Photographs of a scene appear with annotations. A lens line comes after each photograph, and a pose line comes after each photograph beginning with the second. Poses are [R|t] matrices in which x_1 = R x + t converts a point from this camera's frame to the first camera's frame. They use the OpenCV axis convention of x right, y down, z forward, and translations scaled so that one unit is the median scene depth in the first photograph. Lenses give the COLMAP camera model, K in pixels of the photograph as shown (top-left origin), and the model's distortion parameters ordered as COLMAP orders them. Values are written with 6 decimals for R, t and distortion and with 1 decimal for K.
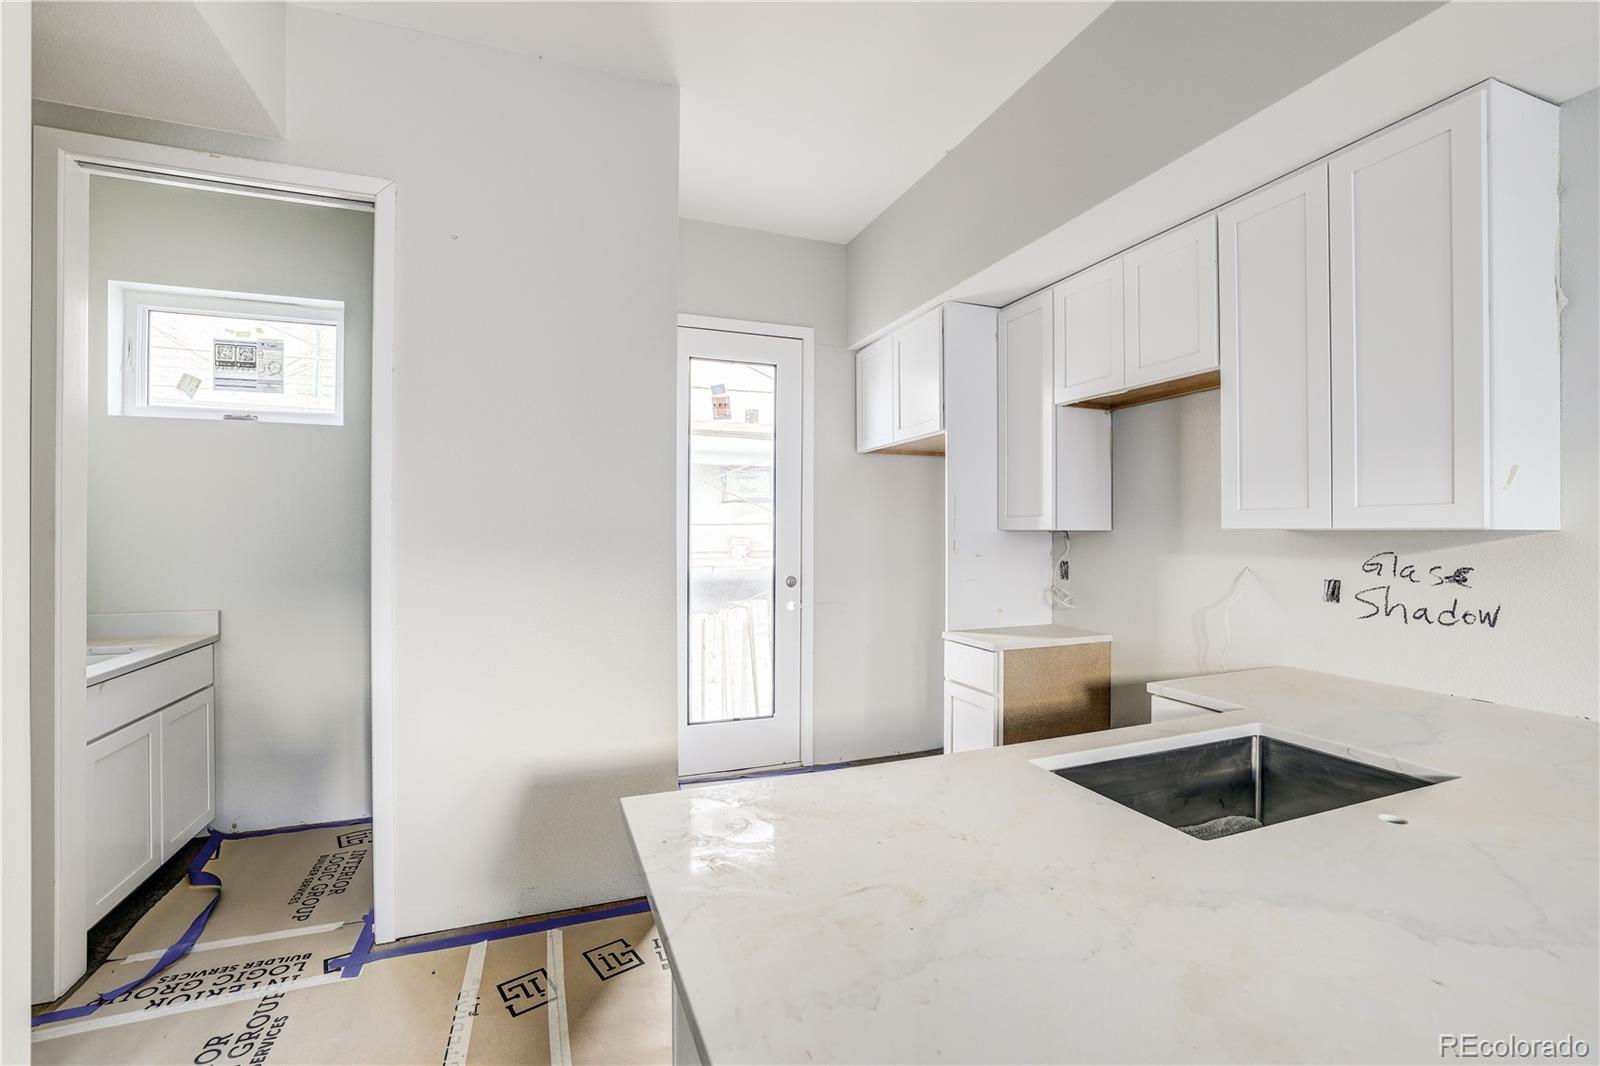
lens RADIAL K [[691.3, 0, 793.6], [0, 691.3, 527.5], [0, 0, 1]] dist [-0.047031, 0.016268]
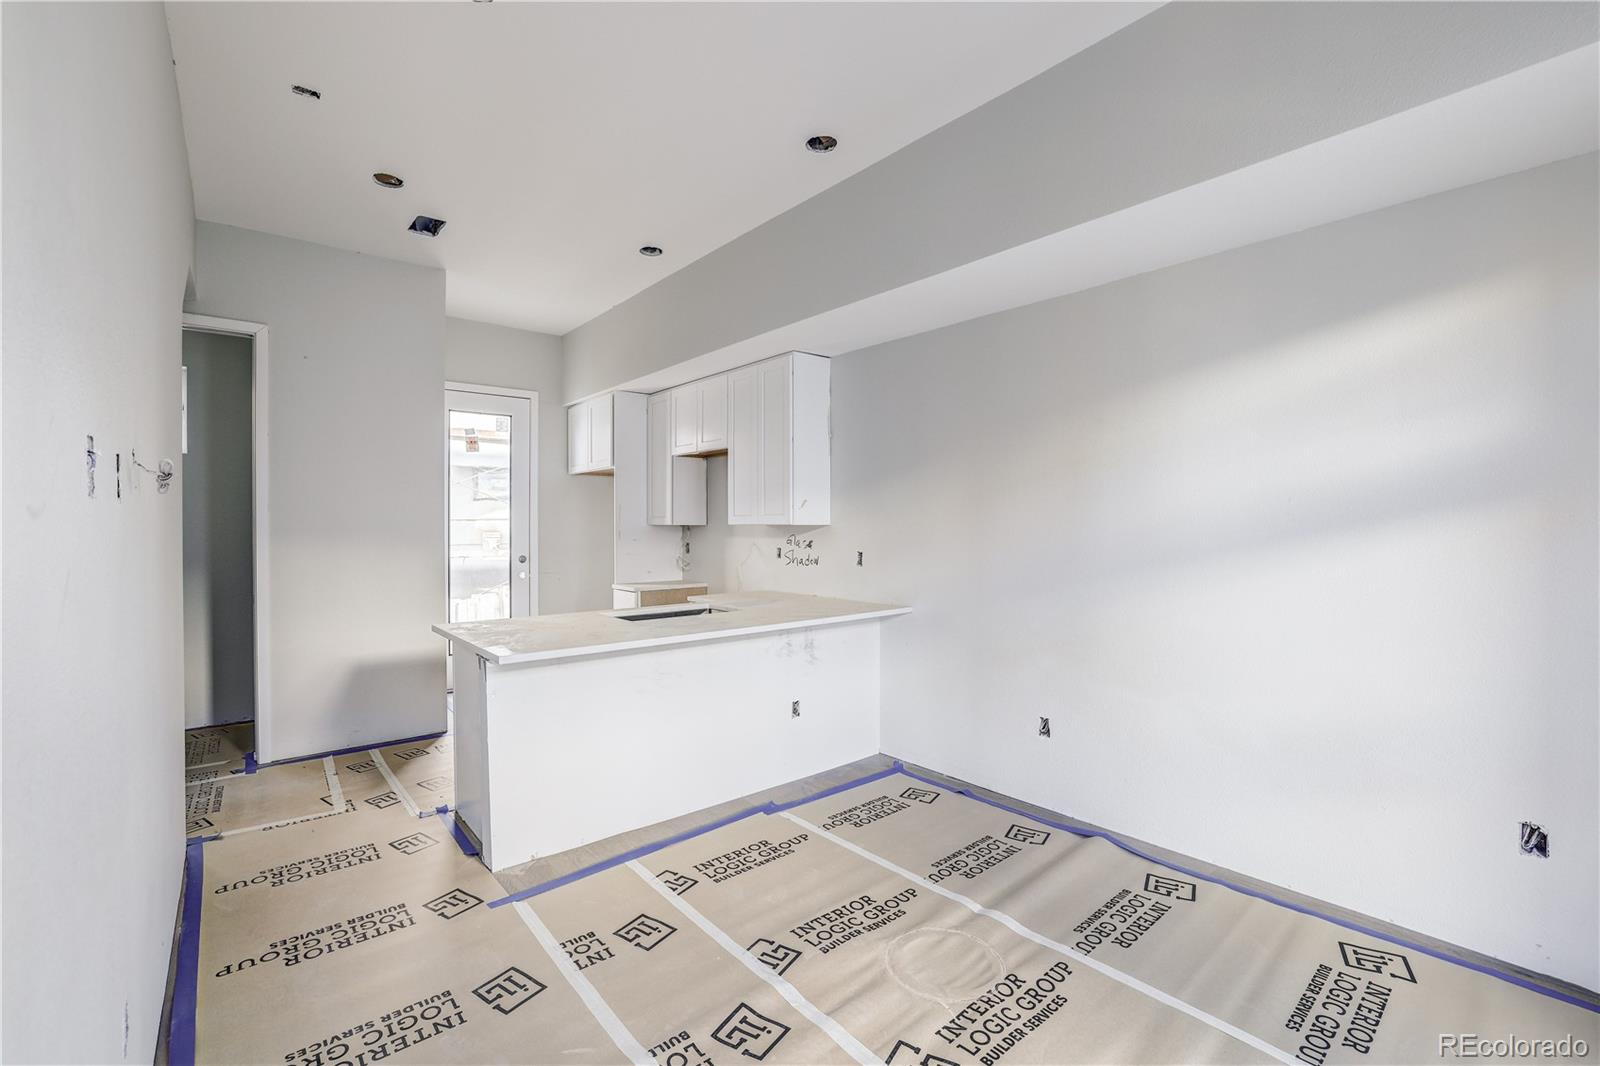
lens RADIAL K [[691.3, 0, 793.6], [0, 691.3, 527.5], [0, 0, 1]] dist [-0.047031, 0.016268]
pose [[0.945078, -0.003860, 0.326823, 0.085741], [0.000931, 0.999958, 0.009118, -0.005645], [-0.326844, -0.008313, 0.945042, -0.788653]]
